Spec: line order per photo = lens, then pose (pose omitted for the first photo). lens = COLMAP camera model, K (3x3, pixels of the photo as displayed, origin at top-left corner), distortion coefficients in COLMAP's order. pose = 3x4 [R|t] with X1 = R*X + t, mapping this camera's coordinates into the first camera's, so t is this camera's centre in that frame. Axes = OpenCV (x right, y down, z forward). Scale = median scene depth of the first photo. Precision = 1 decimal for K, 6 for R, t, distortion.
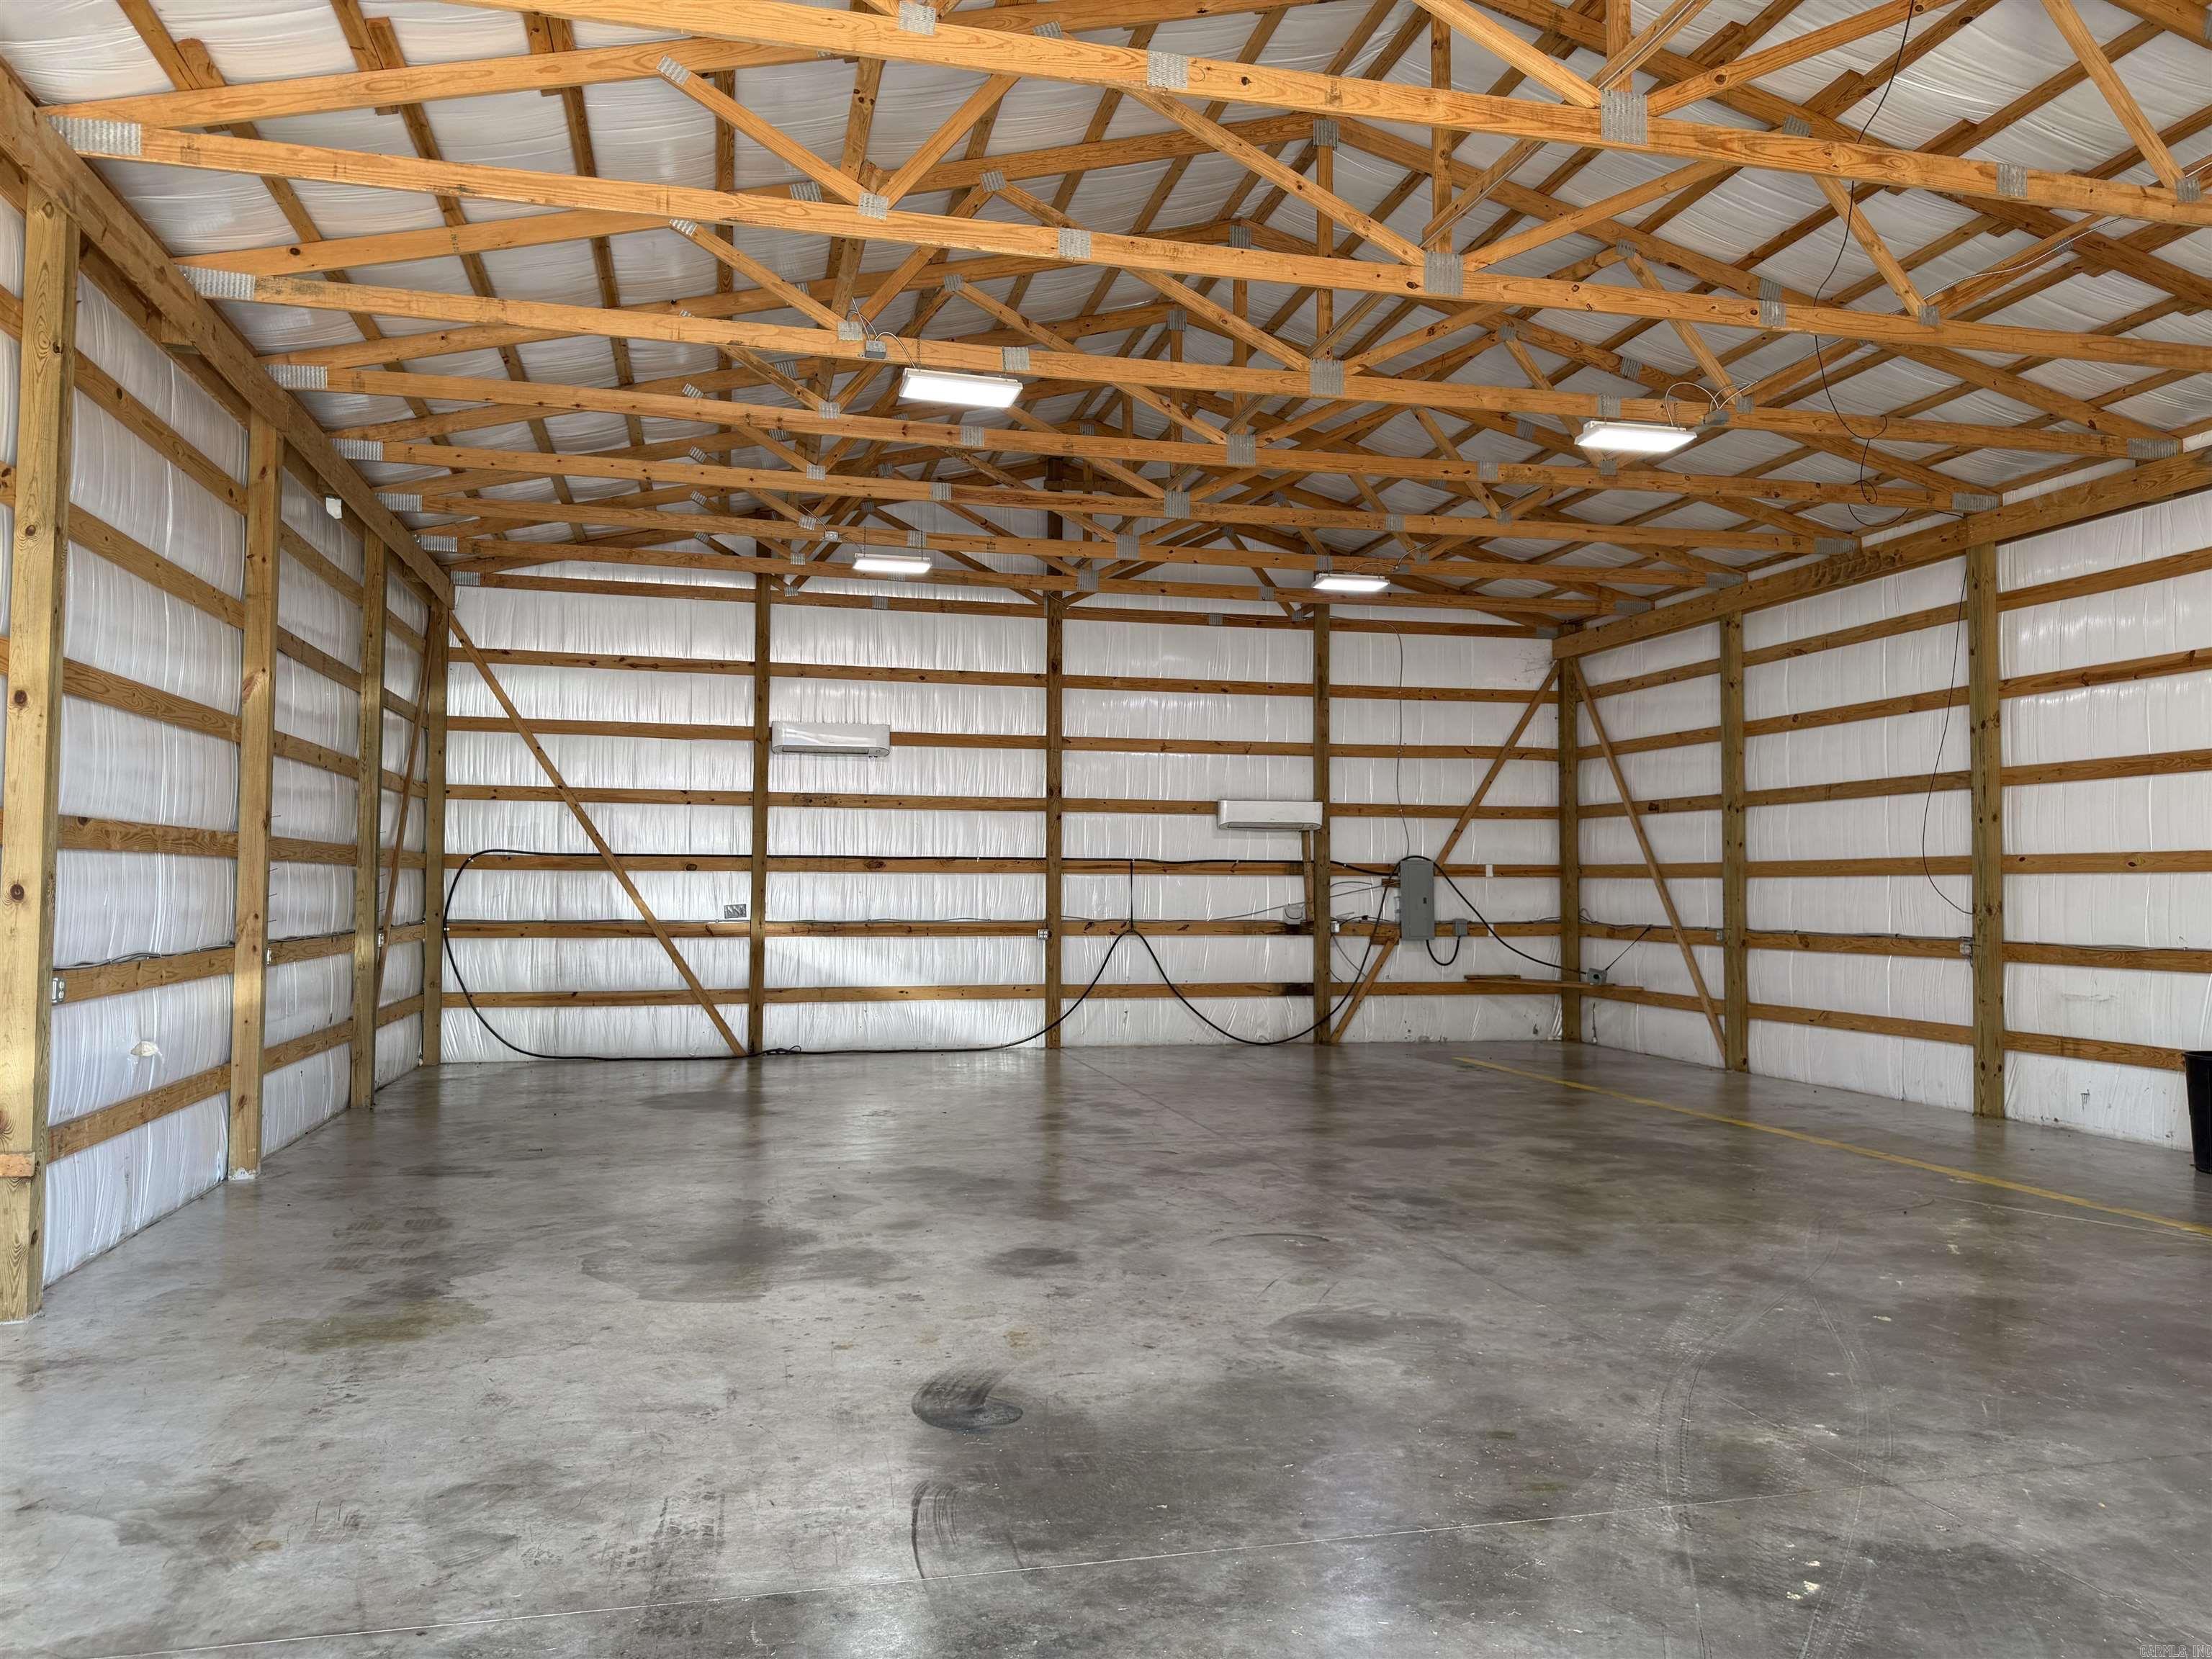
lens RADIAL K [[1648.4, 0, 1106.0], [0, 1648.4, 829.5], [0, 0, 1]] dist [-0.002544, -0.000954]
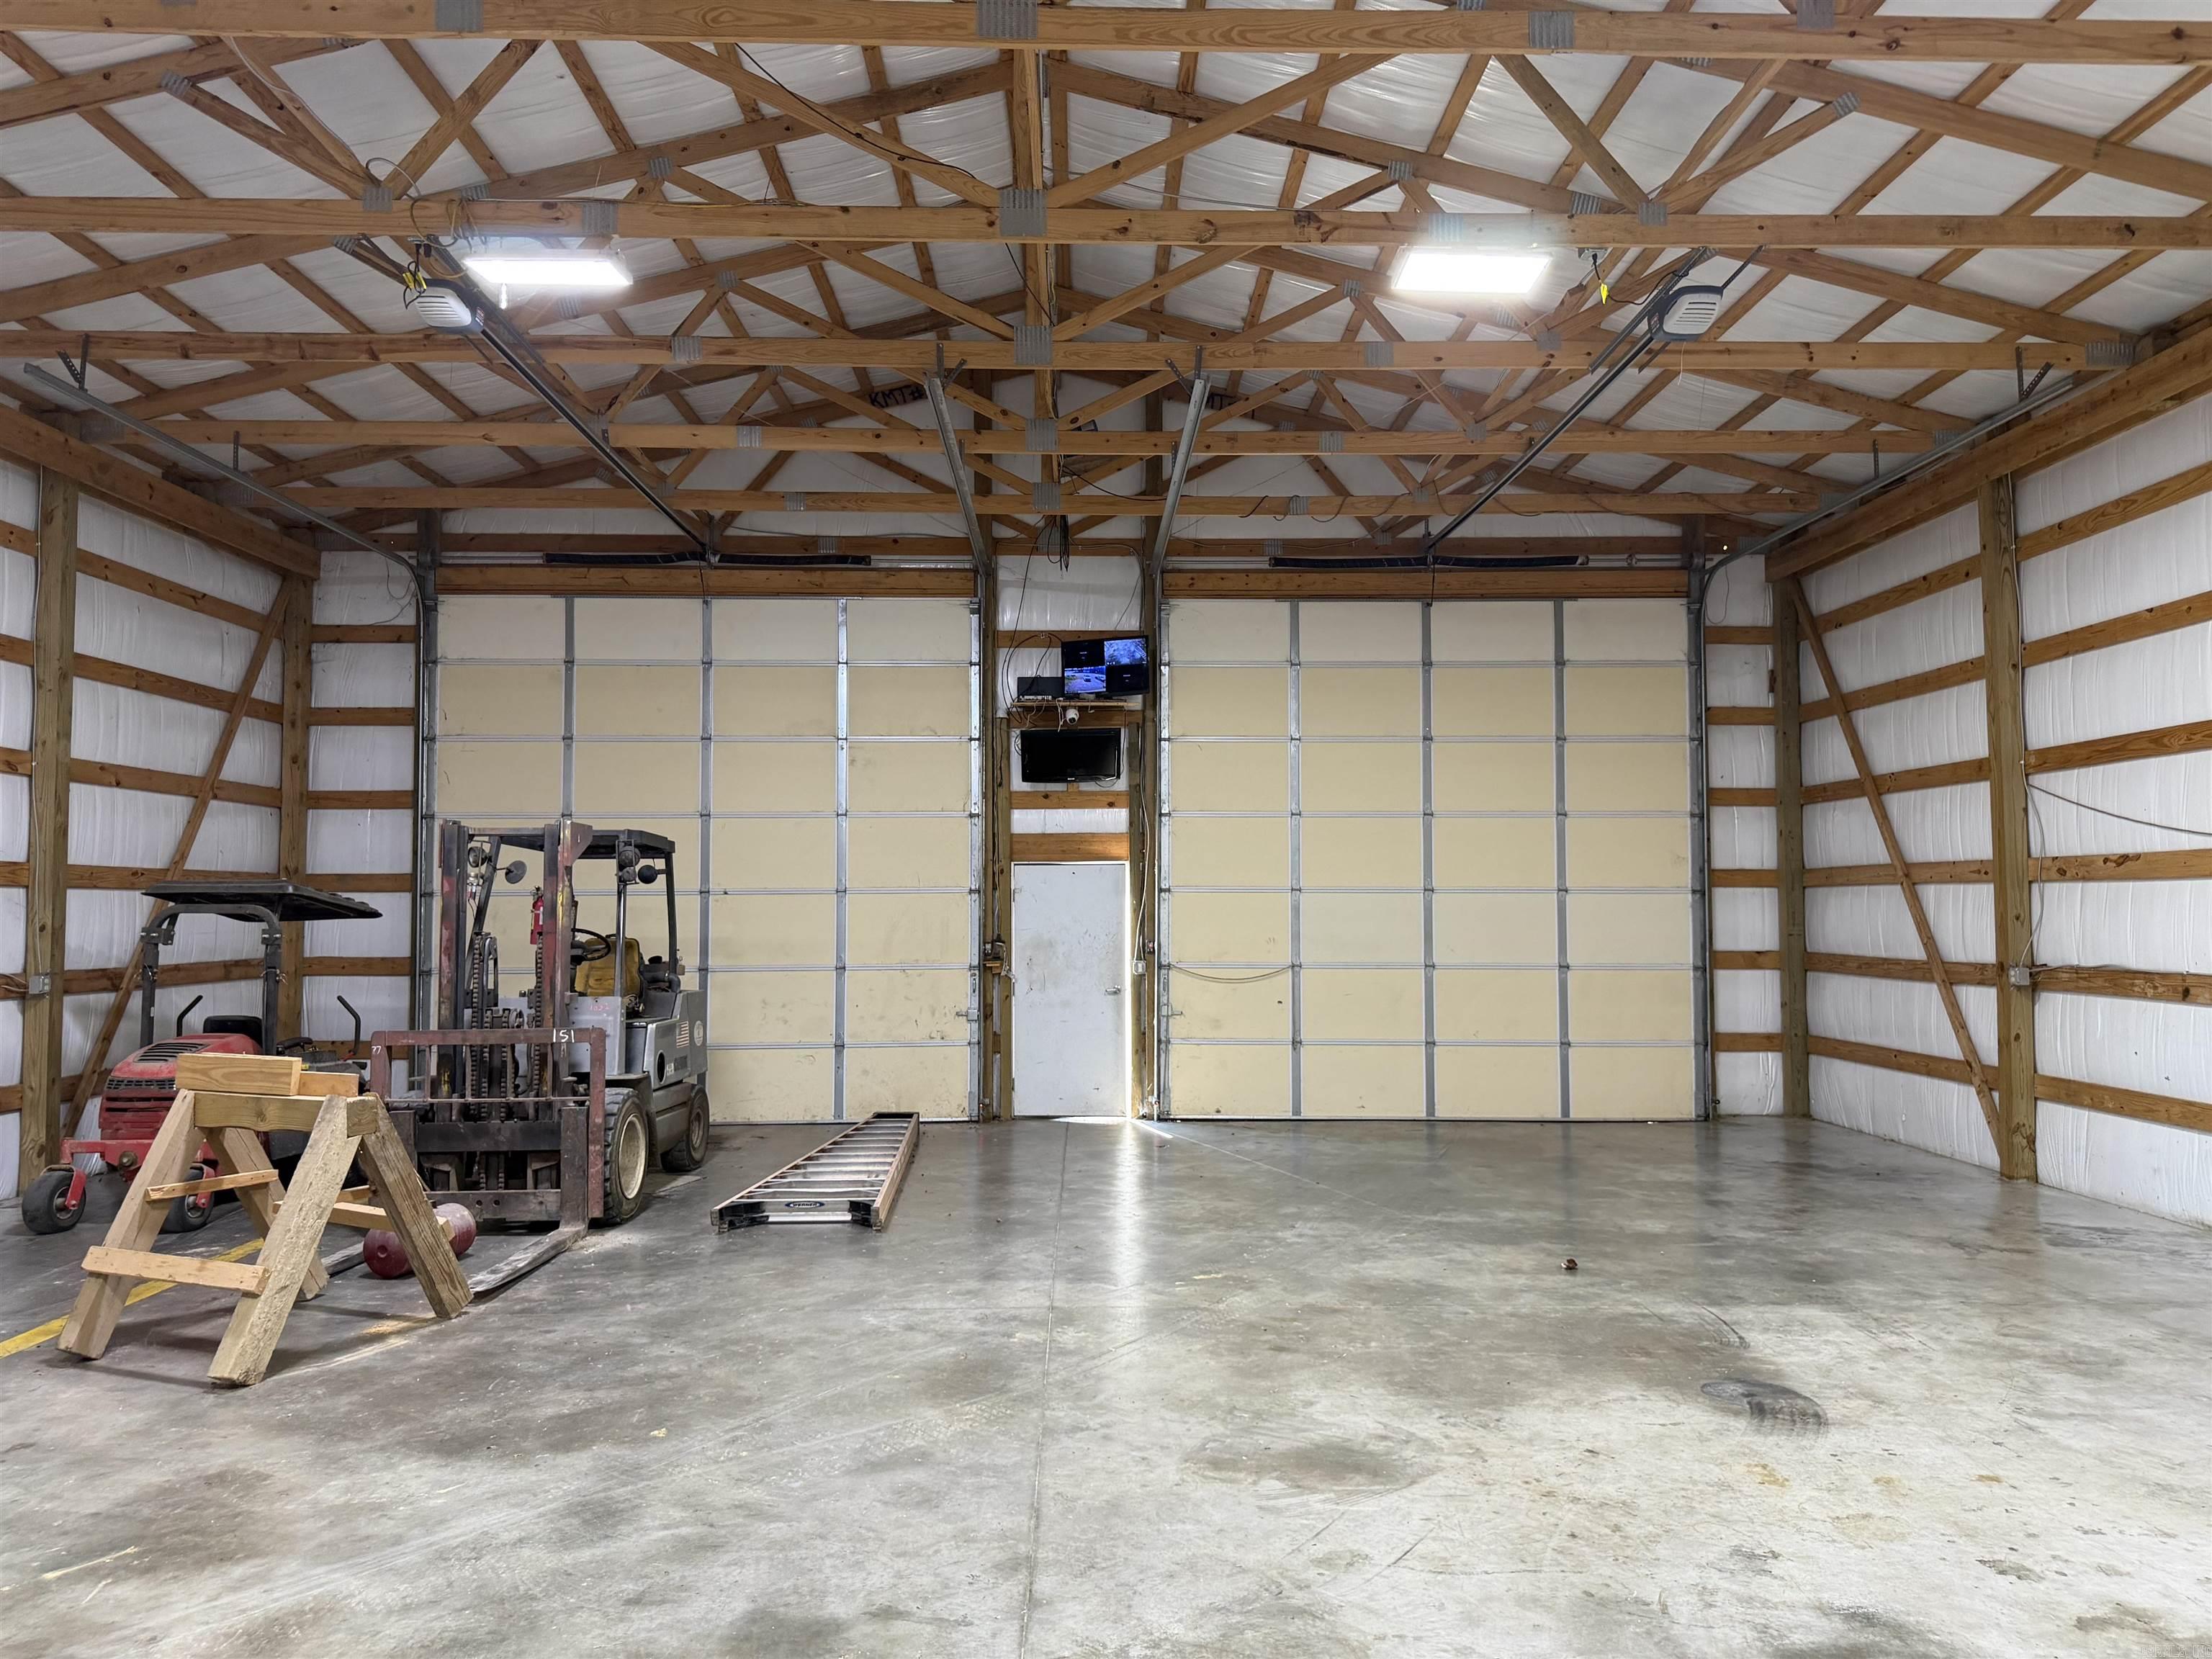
lens RADIAL K [[1648.4, 0, 1106.0], [0, 1648.4, 829.5], [0, 0, 1]] dist [-0.002544, -0.000954]
pose [[-0.978570, 0.007146, 0.205791, 0.099211], [-0.009461, 0.996782, -0.079603, 0.071535], [-0.205698, -0.079844, -0.975353, 2.011814]]
